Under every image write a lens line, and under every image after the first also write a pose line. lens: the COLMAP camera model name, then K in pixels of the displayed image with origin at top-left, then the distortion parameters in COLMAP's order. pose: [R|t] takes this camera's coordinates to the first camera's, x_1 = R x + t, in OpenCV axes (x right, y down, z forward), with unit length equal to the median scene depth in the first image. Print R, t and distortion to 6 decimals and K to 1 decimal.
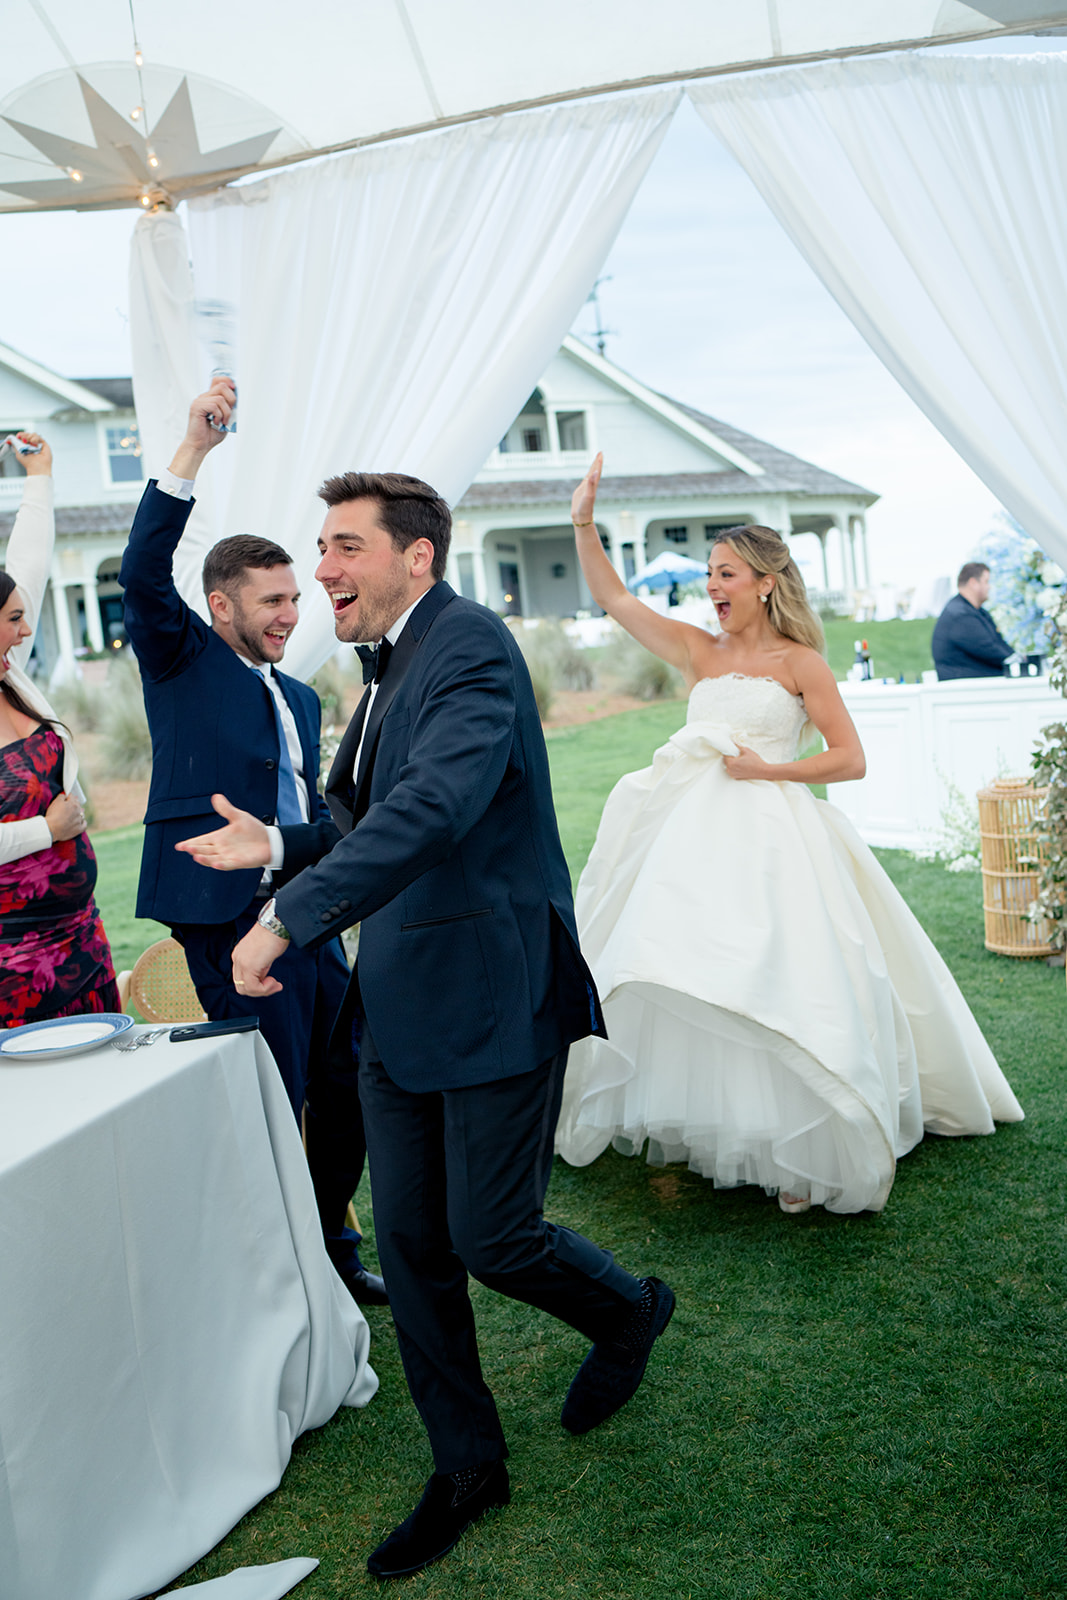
lens RADIAL K [[1523.3, 0, 512.2], [0, 1523.3, 822.7], [0, 0, 1]] dist [-0.105034, 0.147209]
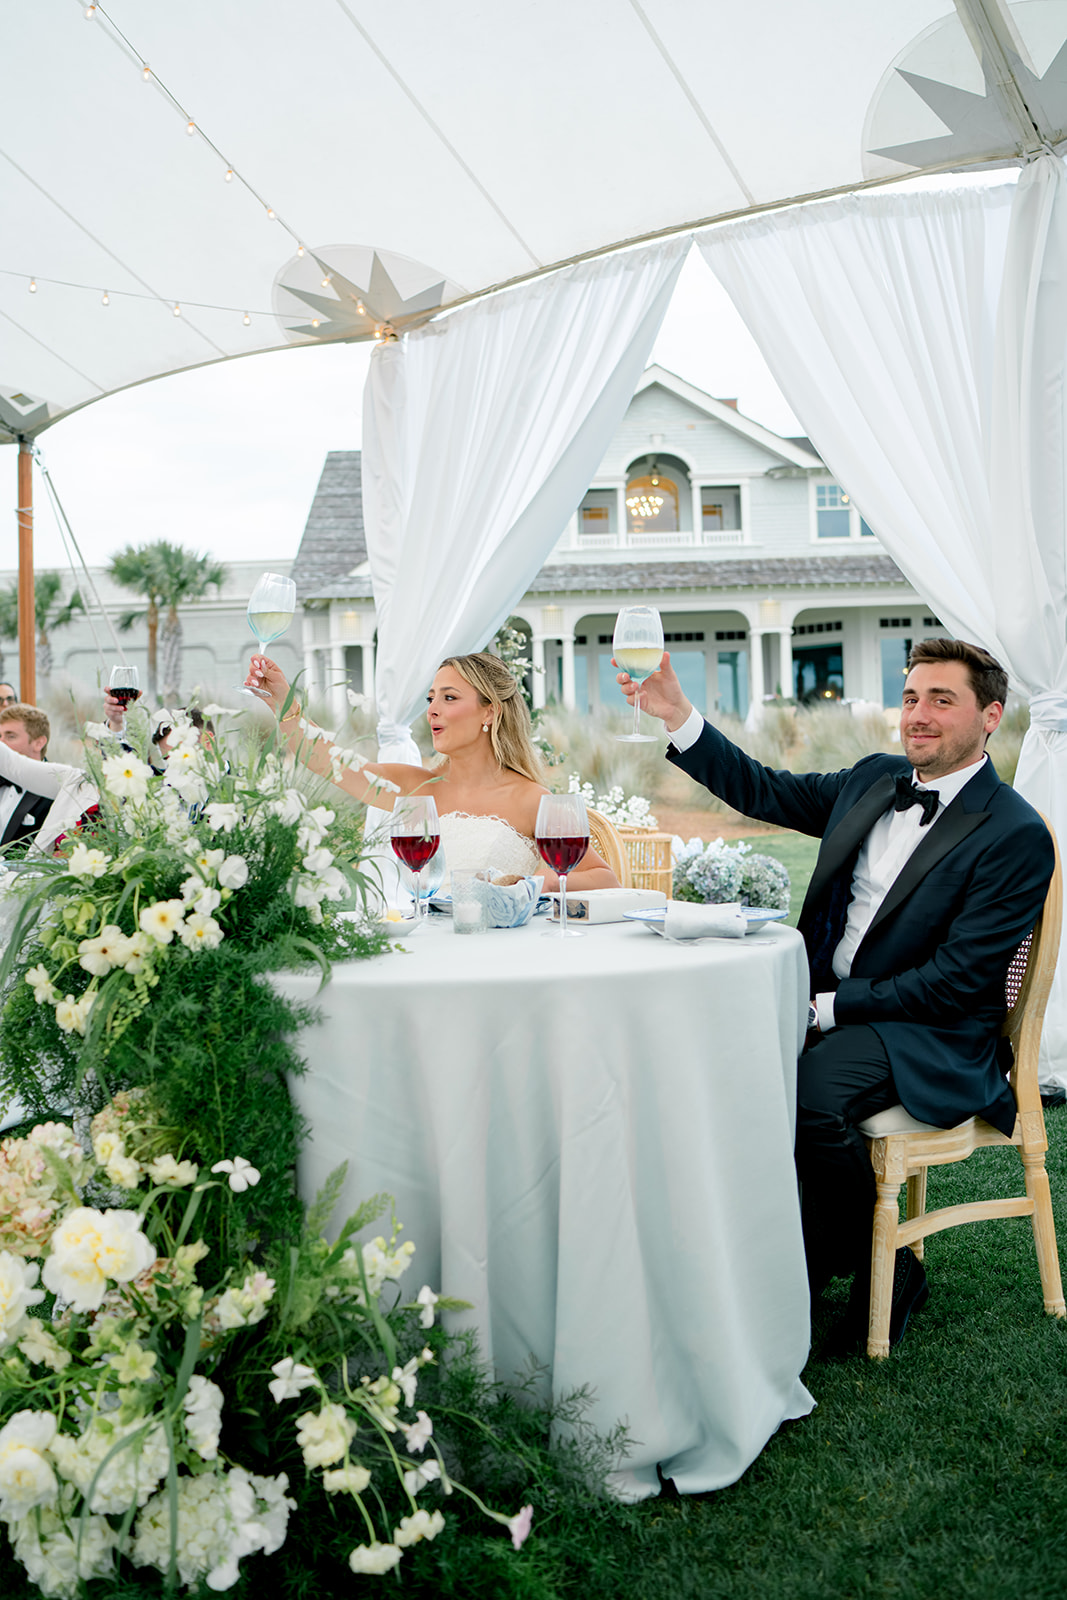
lens RADIAL K [[1523.3, 0, 512.2], [0, 1523.3, 822.7], [0, 0, 1]] dist [-0.105034, 0.147209]
pose [[0.888089, 0.093252, -0.450113, 0.567614], [-0.109099, 0.993987, -0.009326, 0.036656], [0.446537, 0.057389, 0.892923, -0.177801]]
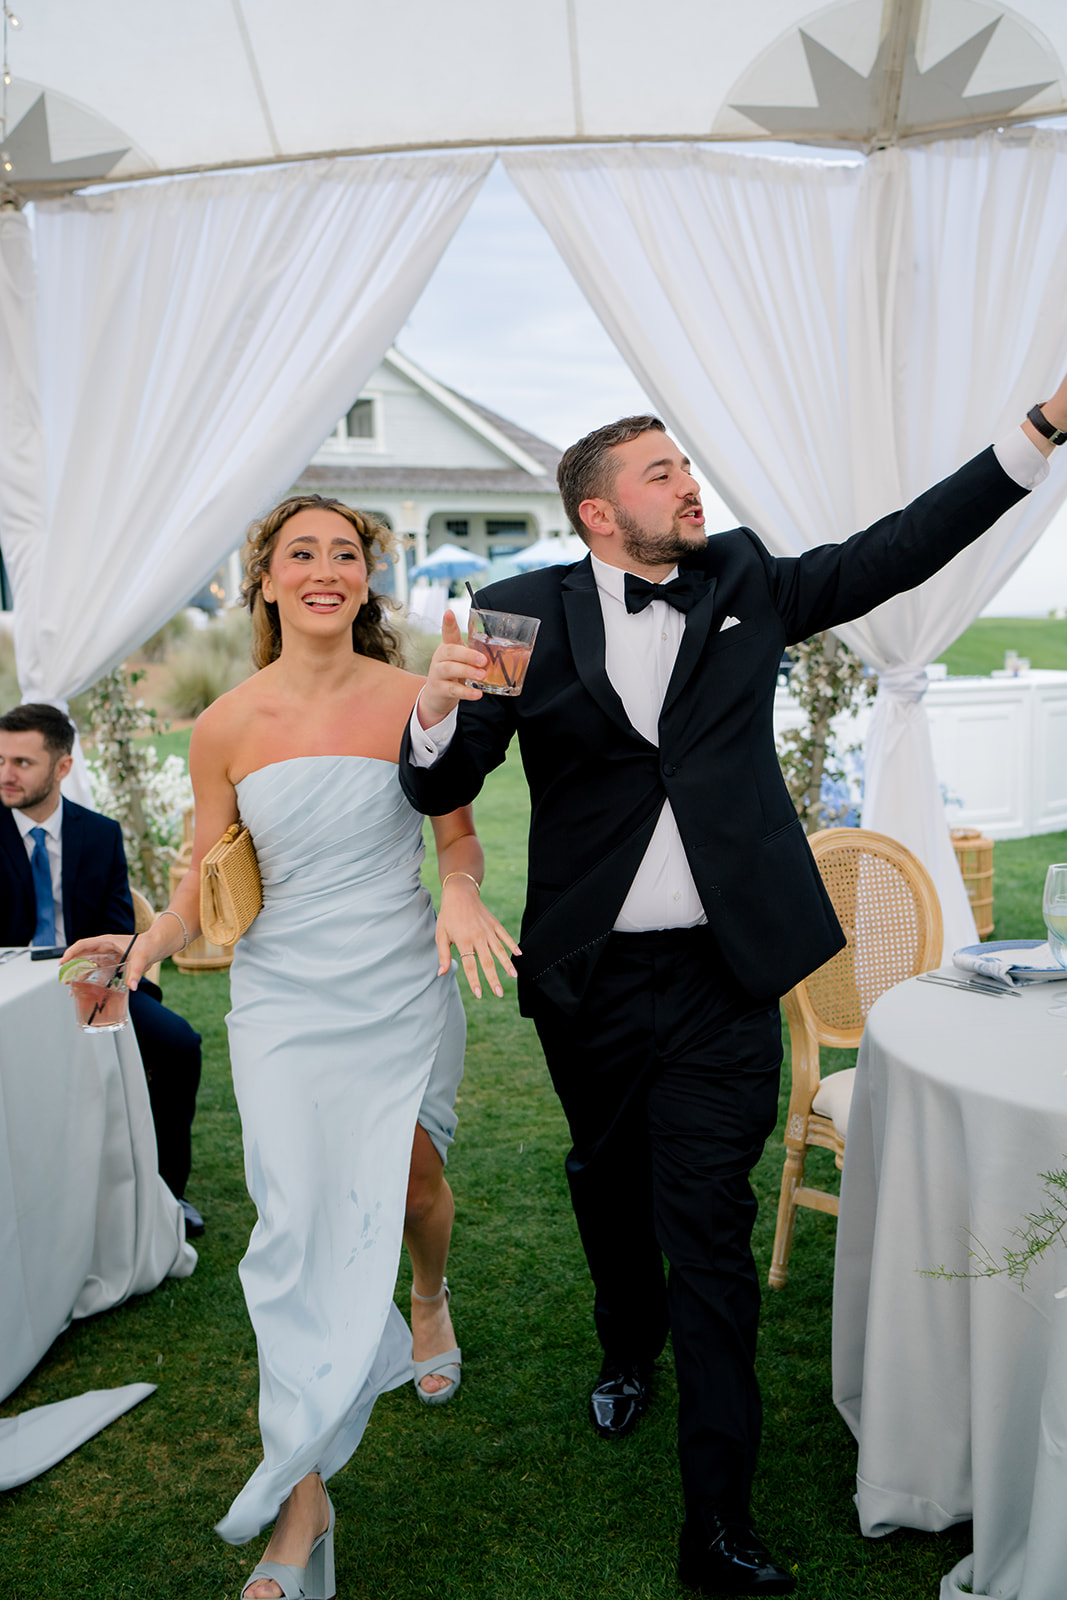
lens RADIAL K [[1523.3, 0, 512.2], [0, 1523.3, 822.7], [0, 0, 1]] dist [-0.105034, 0.147209]
pose [[0.987512, 0.040771, 0.152174, -0.025297], [-0.041936, 0.999110, 0.004448, 0.010694], [-0.151857, -0.010774, 0.988344, -0.124578]]
